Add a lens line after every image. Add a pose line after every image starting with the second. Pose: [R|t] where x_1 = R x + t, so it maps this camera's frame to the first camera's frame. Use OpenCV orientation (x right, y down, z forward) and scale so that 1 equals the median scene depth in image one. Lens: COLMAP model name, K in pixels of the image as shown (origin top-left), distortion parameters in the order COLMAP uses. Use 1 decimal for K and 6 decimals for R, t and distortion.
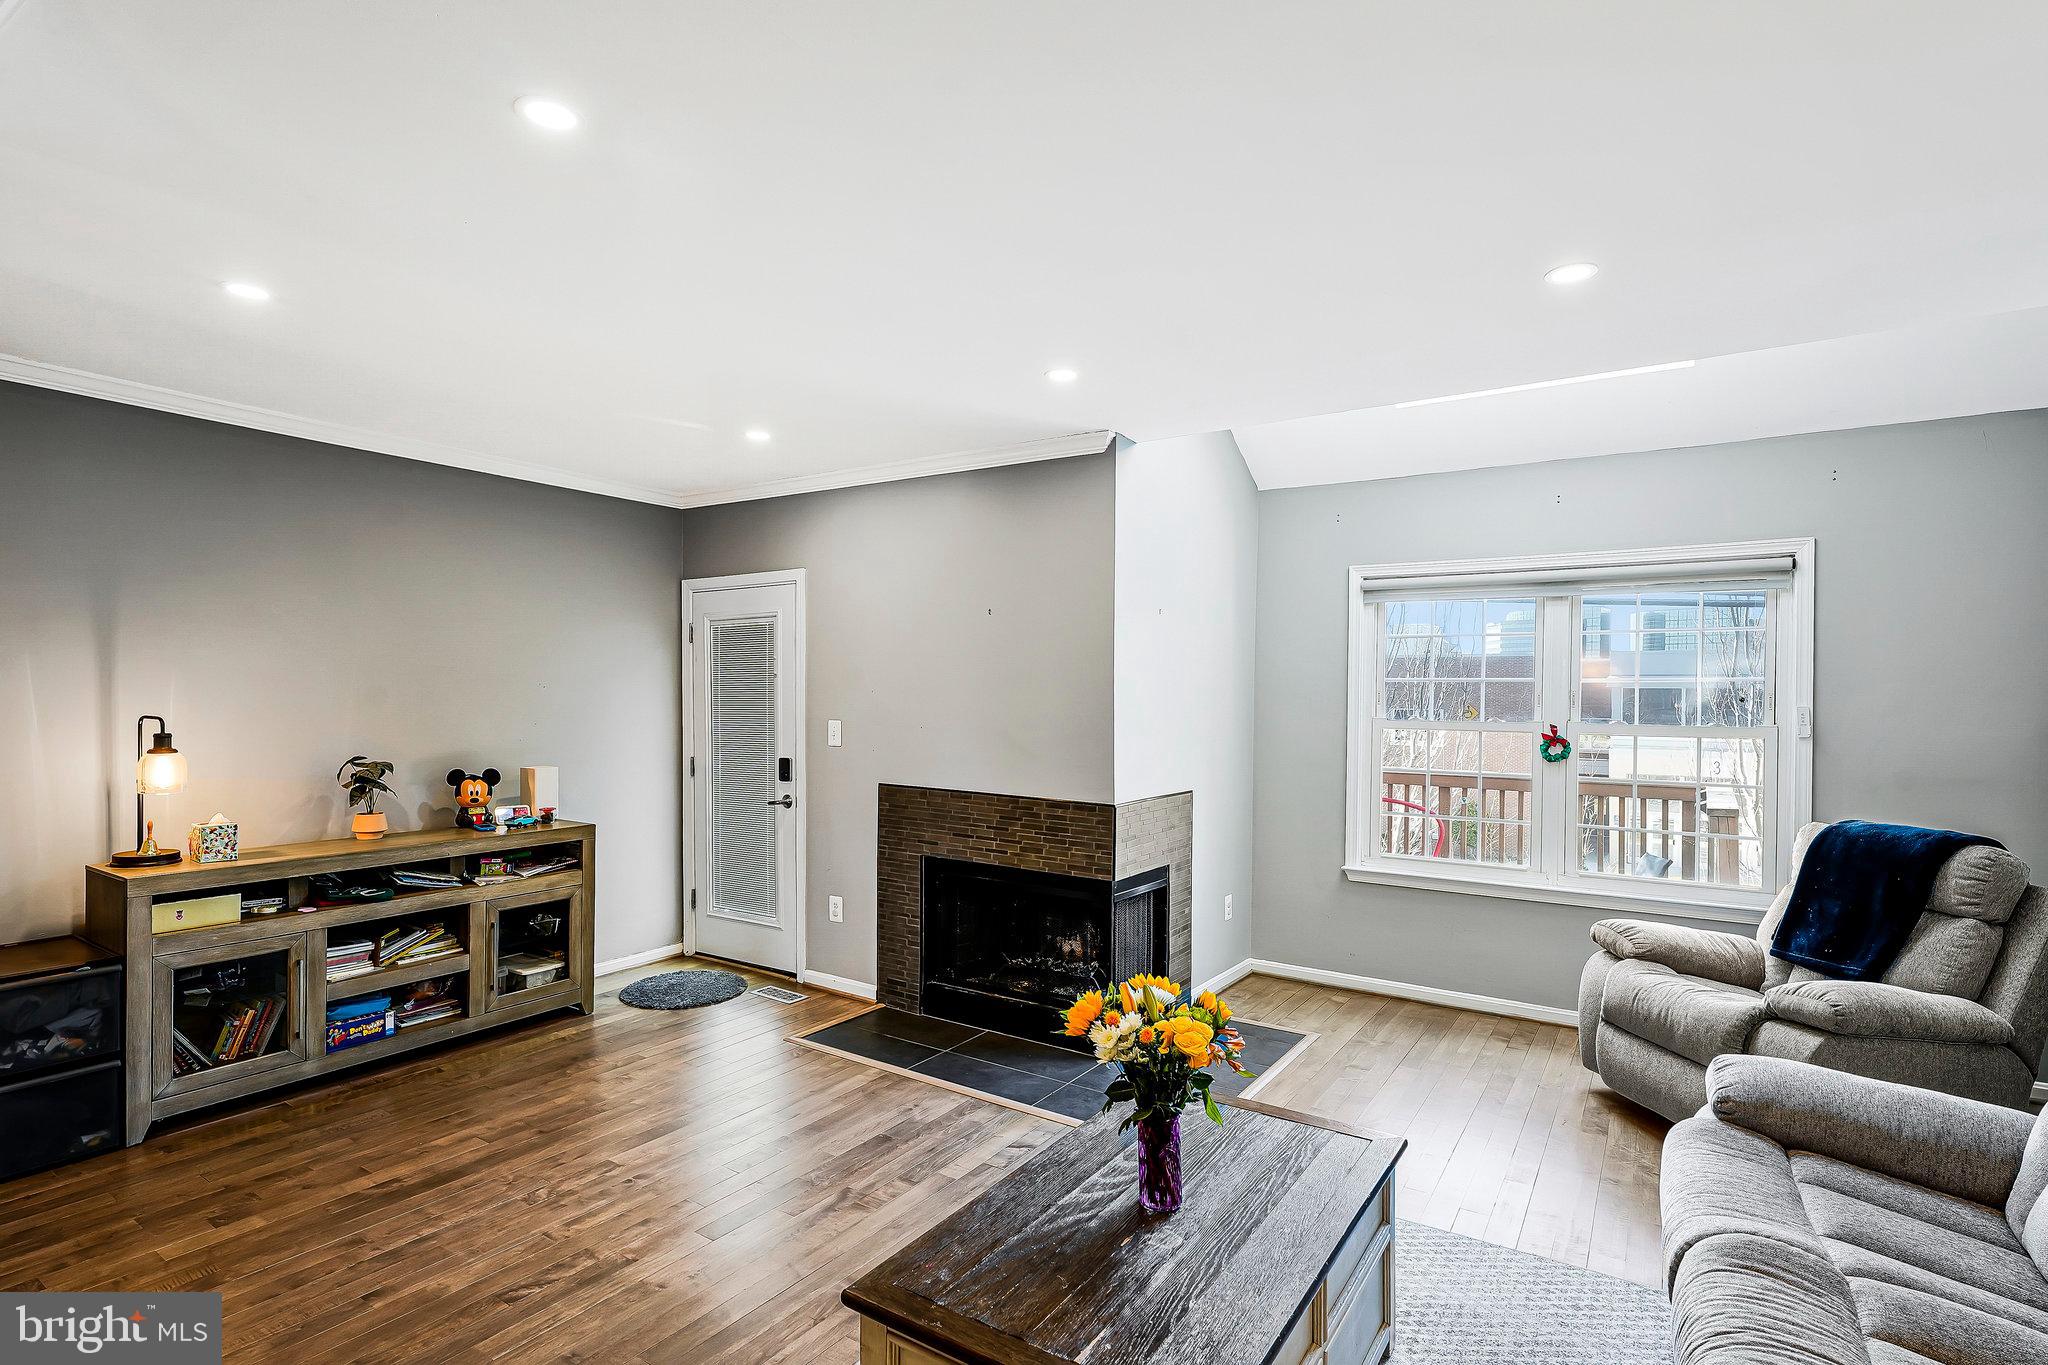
lens RADIAL K [[998.9, 0, 1021.9], [0, 998.9, 702.5], [0, 0, 1]] dist [0.000051, 0.000287]
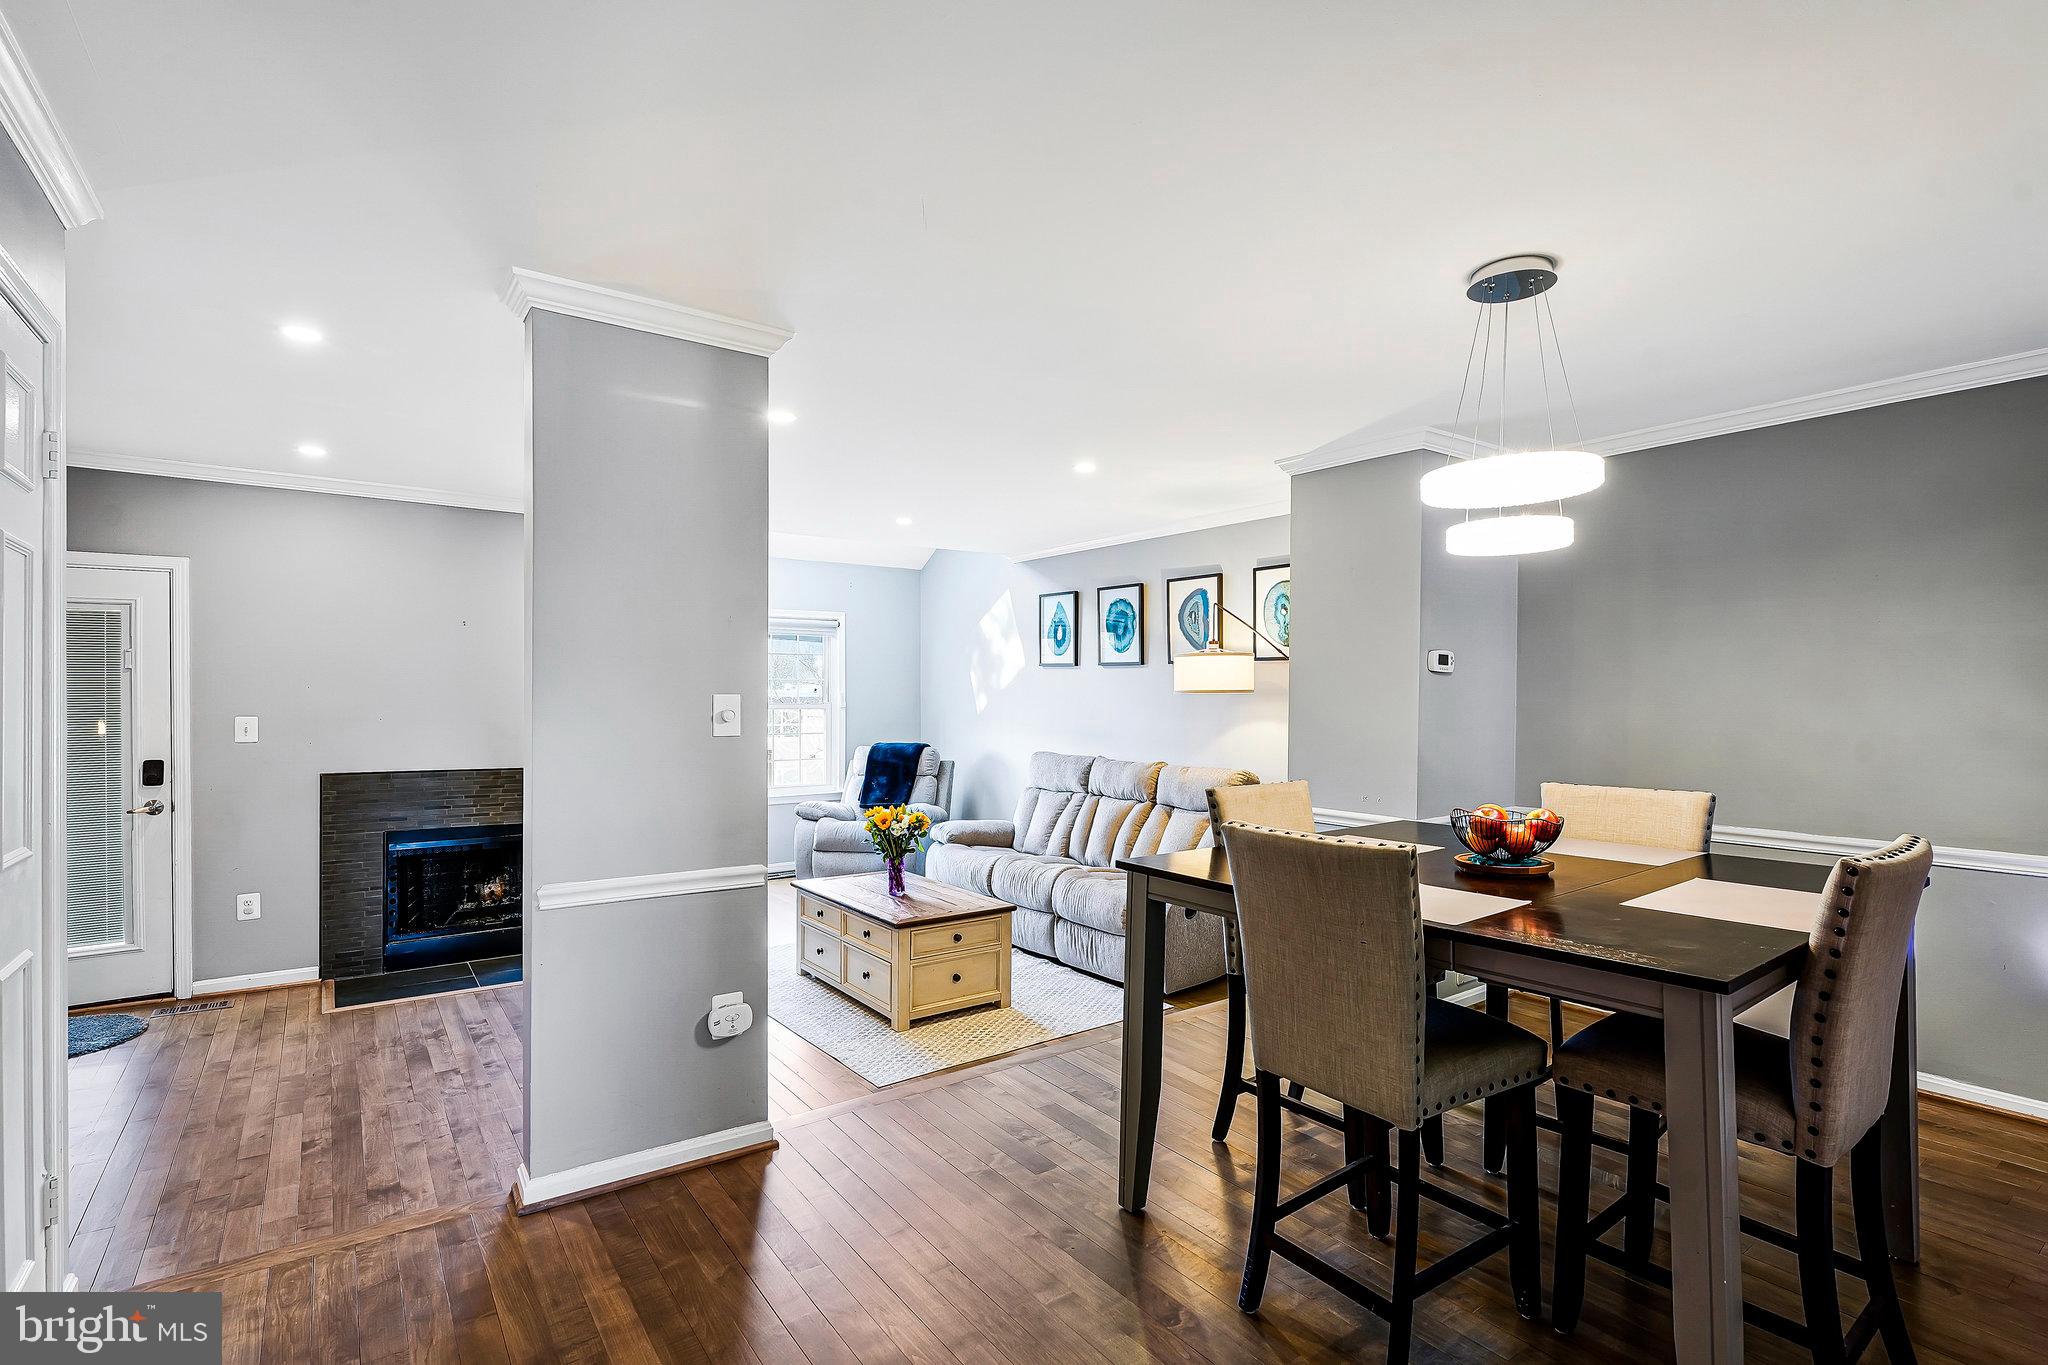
lens RADIAL K [[973.9, 0, 1024.0], [0, 973.9, 682.5], [0, 0, 1]] dist [0.000515, 0.000029]
pose [[0.354756, -0.000288, 0.934959, -0.869424], [0.007457, 0.999969, -0.002521, -0.008141], [-0.934929, 0.007867, 0.354747, -0.069298]]
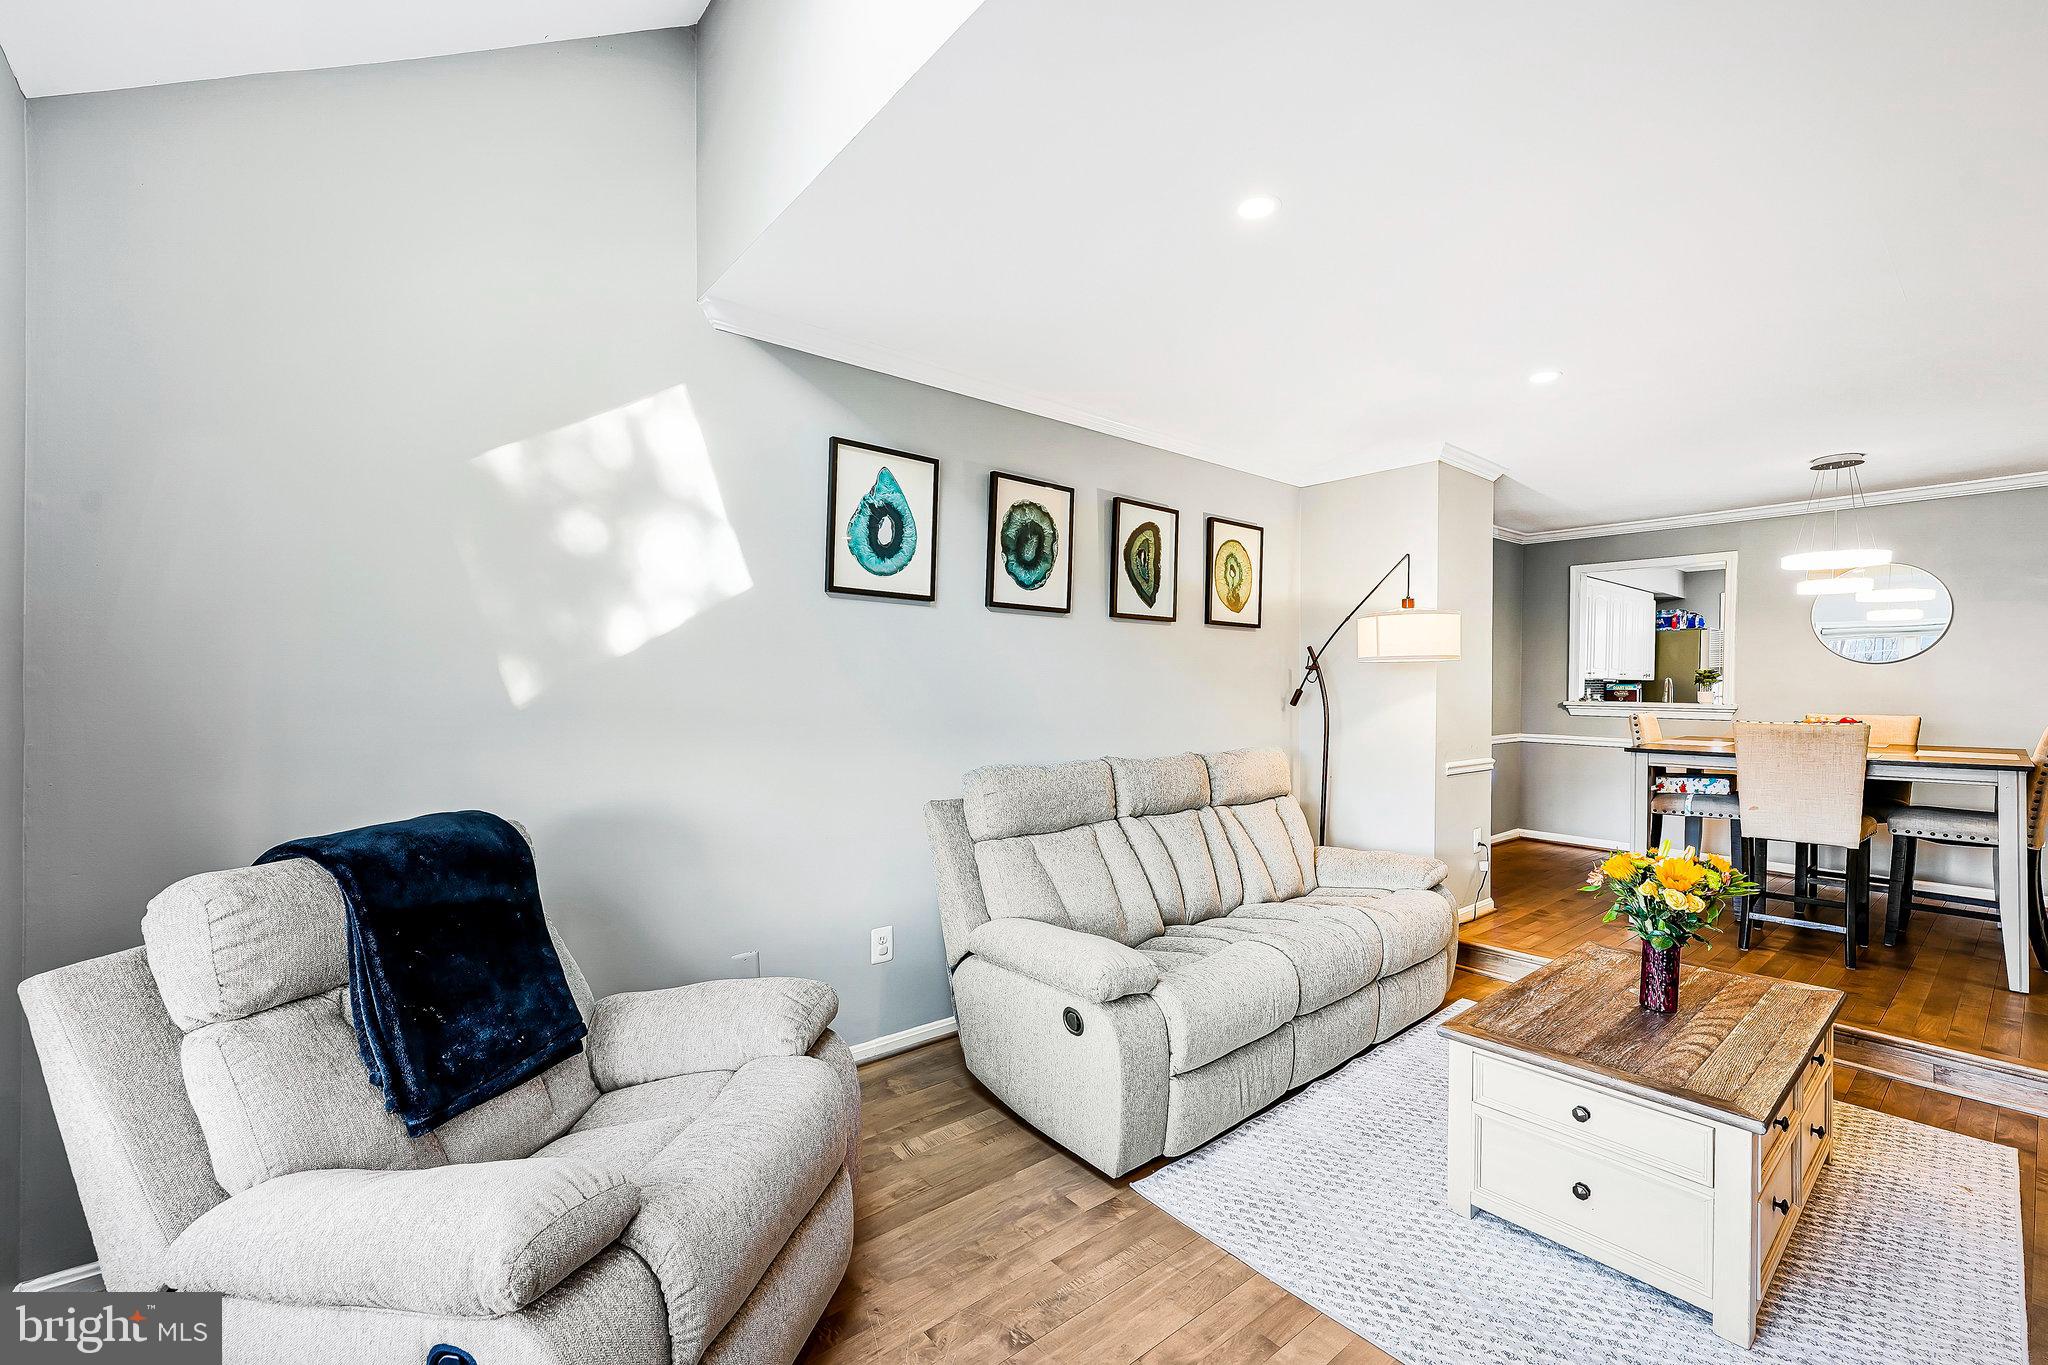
lens RADIAL K [[843.4, 0, 1024.0], [0, 843.4, 682.5], [0, 0, 1]] dist [-0.000899, 0.000239]
pose [[-0.955534, -0.012551, 0.294615, 0.282129], [-0.010985, 0.999915, 0.006970, 0.023930], [-0.294678, 0.003423, -0.955591, 1.023355]]
